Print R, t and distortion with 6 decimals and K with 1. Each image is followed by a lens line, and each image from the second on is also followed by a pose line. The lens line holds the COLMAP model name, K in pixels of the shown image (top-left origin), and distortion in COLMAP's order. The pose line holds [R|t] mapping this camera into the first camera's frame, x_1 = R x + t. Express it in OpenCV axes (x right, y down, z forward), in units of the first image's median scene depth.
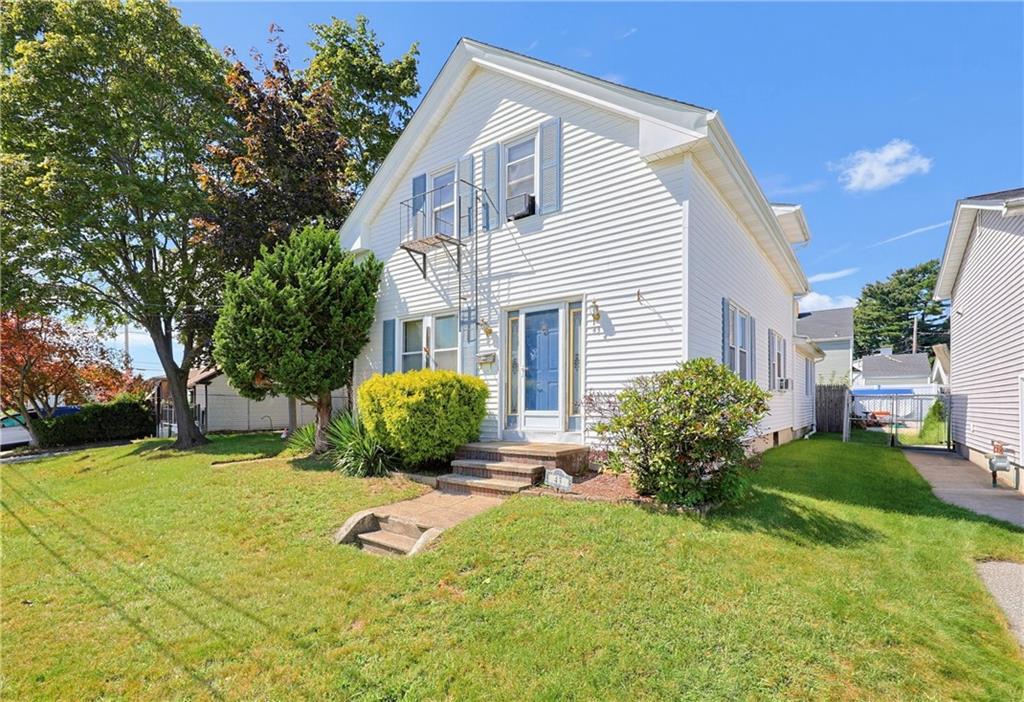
lens RADIAL K [[428.8, 0, 512.1], [0, 428.8, 352.0], [0, 0, 1]] dist [-0.000996, -0.000346]
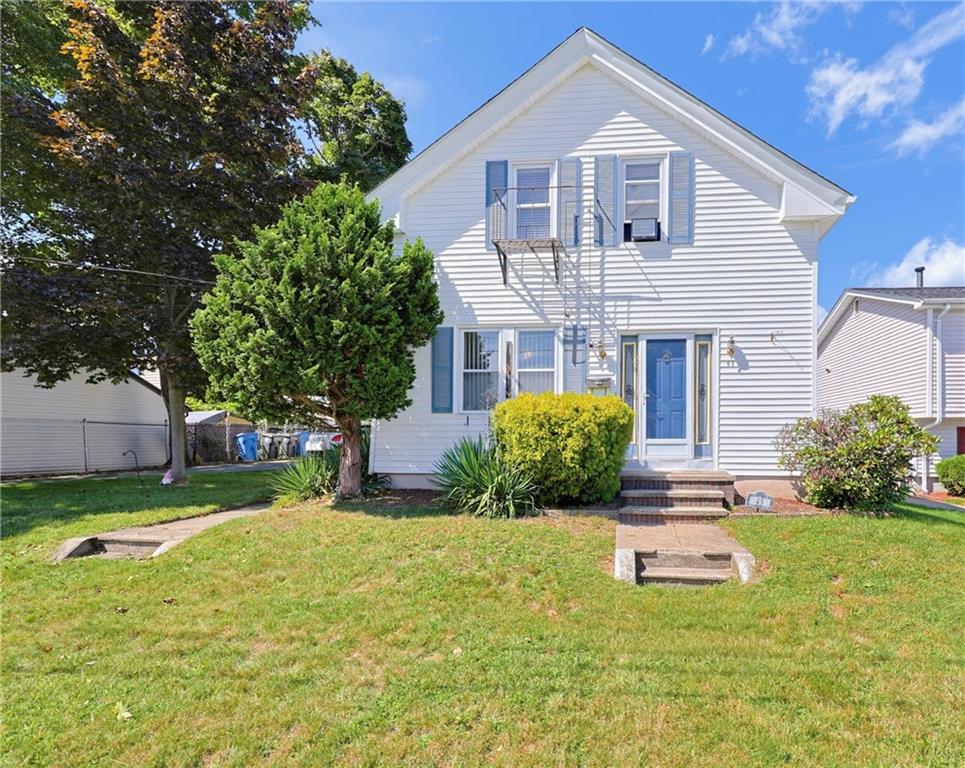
lens RADIAL K [[496.1, 0, 482.6], [0, 496.1, 385.0], [0, 0, 1]] dist [-0.000687, 0.000726]
pose [[0.871312, 0.058122, 0.487276, -0.821024], [-0.061650, 0.998059, -0.008810, 0.044666], [-0.486842, -0.022365, 0.873204, 0.186878]]
